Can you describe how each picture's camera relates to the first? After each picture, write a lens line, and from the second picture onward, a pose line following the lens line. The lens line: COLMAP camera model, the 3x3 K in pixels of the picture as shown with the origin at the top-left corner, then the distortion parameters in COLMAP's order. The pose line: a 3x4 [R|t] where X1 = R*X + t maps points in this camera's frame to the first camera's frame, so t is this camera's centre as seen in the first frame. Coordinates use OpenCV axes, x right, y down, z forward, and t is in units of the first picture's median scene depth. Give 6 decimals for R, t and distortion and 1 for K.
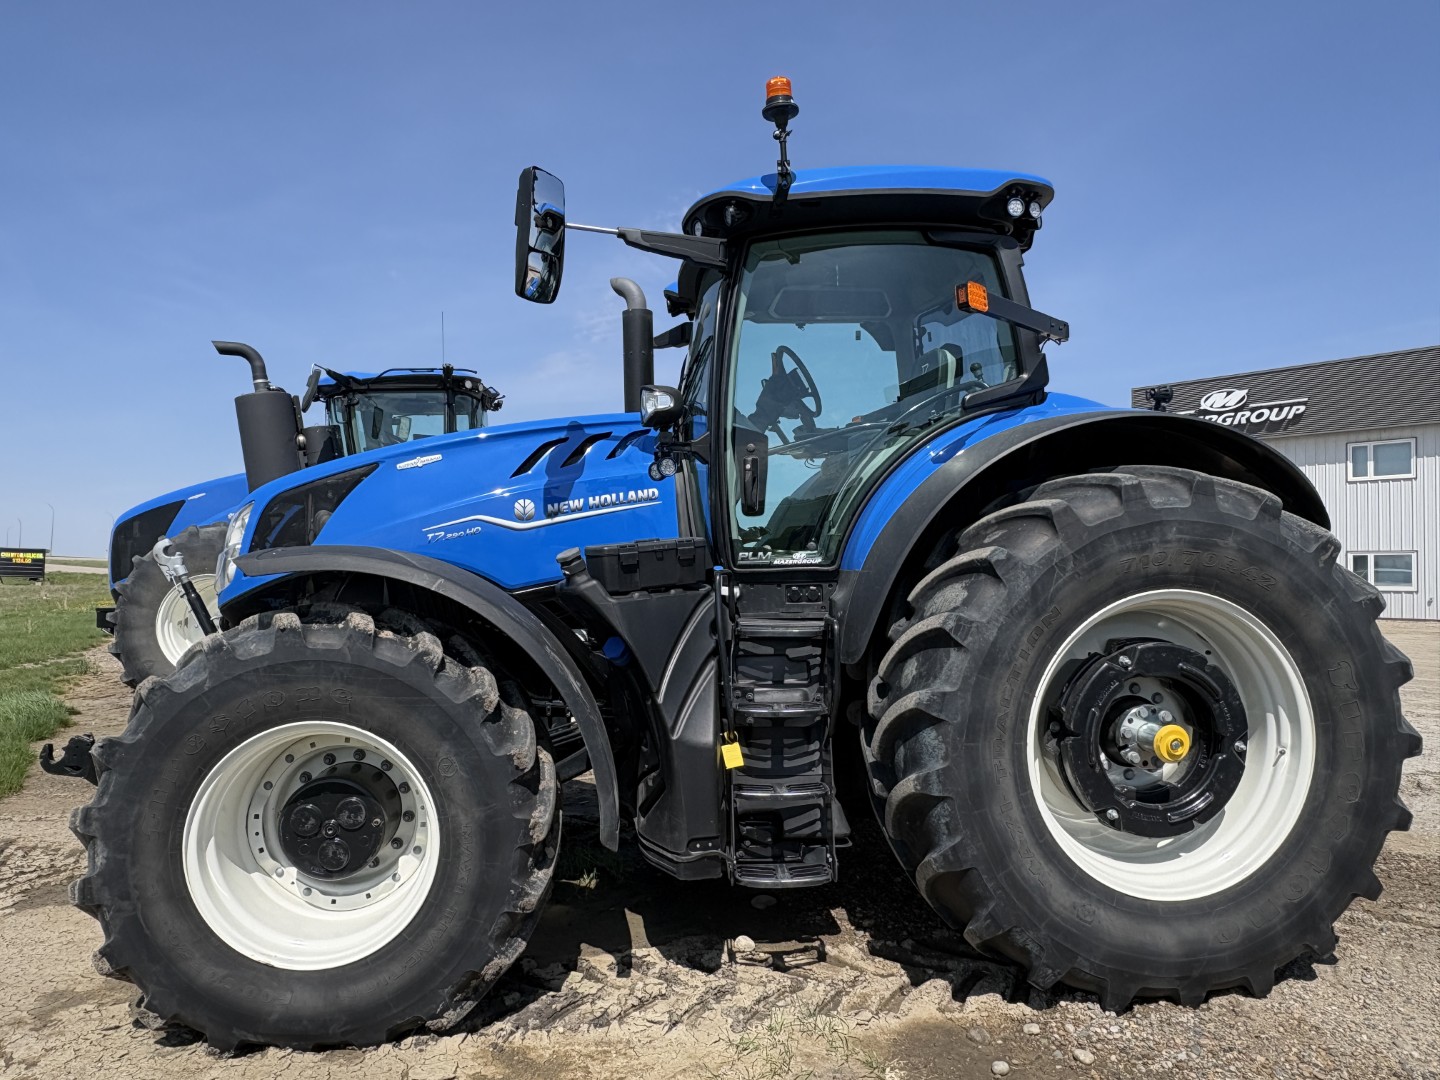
lens RADIAL K [[950.5, 0, 717.9], [0, 950.5, 546.8], [0, 0, 1]] dist [-0.009076, -0.002429]
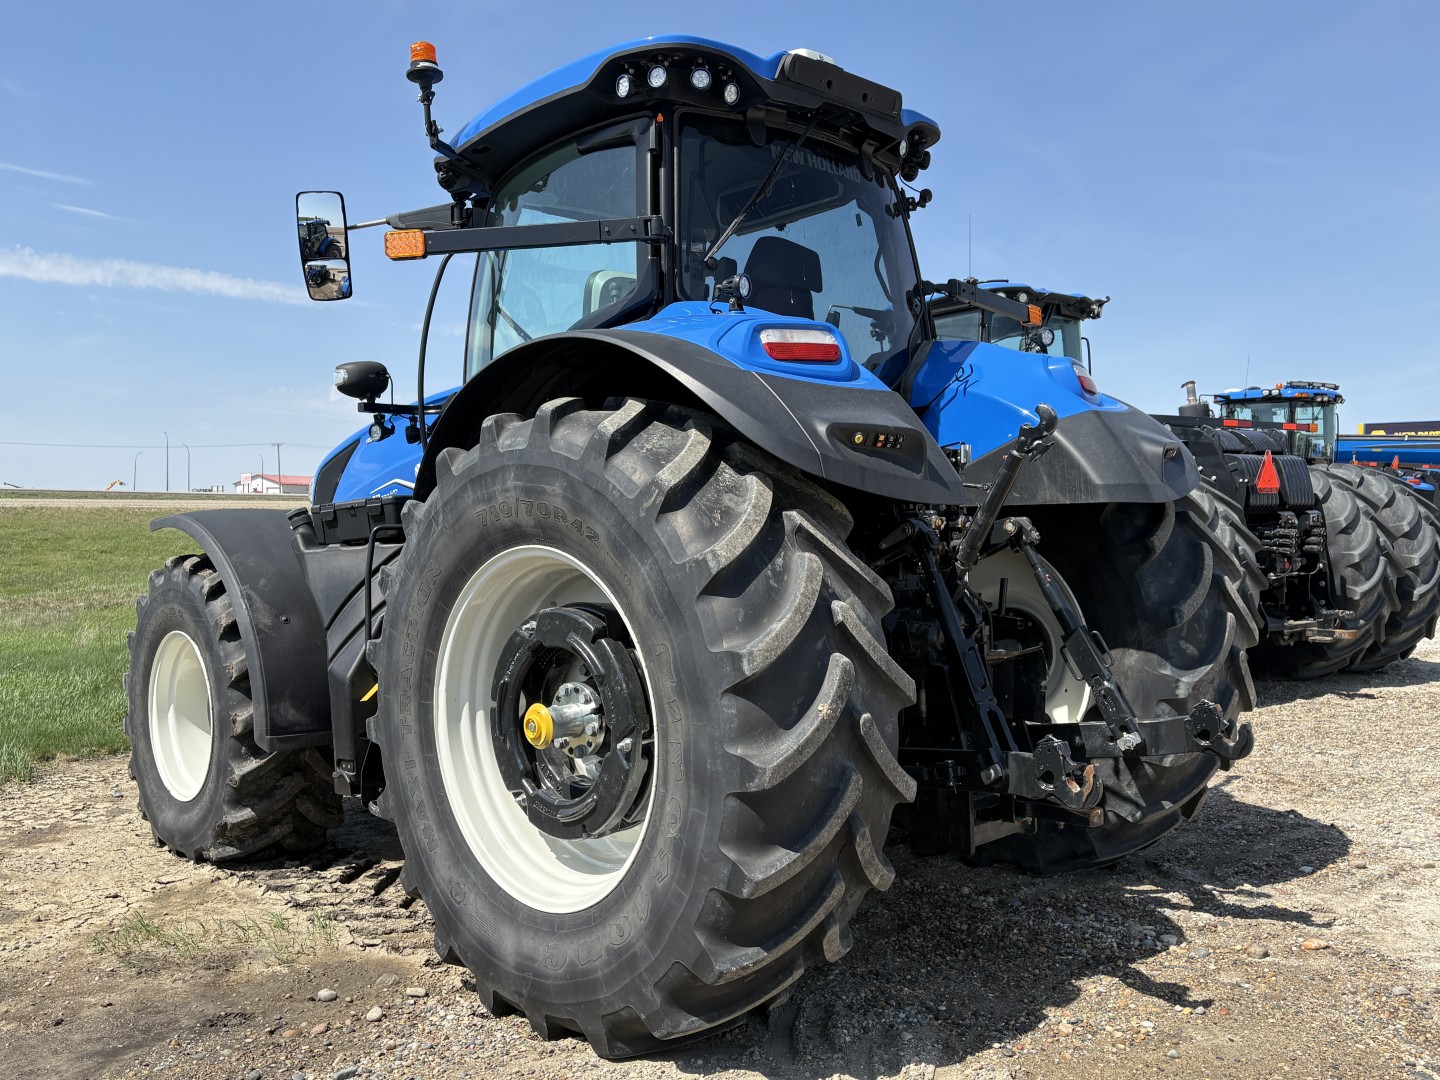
lens RADIAL K [[1287.4, 0, 718.7], [0, 1287.4, 537.2], [0, 0, 1]] dist [0.063259, -0.012754]
pose [[0.601793, 0.001701, -0.798650, 1.506467], [0.024992, 0.999468, 0.020961, 0.017810], [0.798261, -0.032575, 0.601431, 0.435738]]
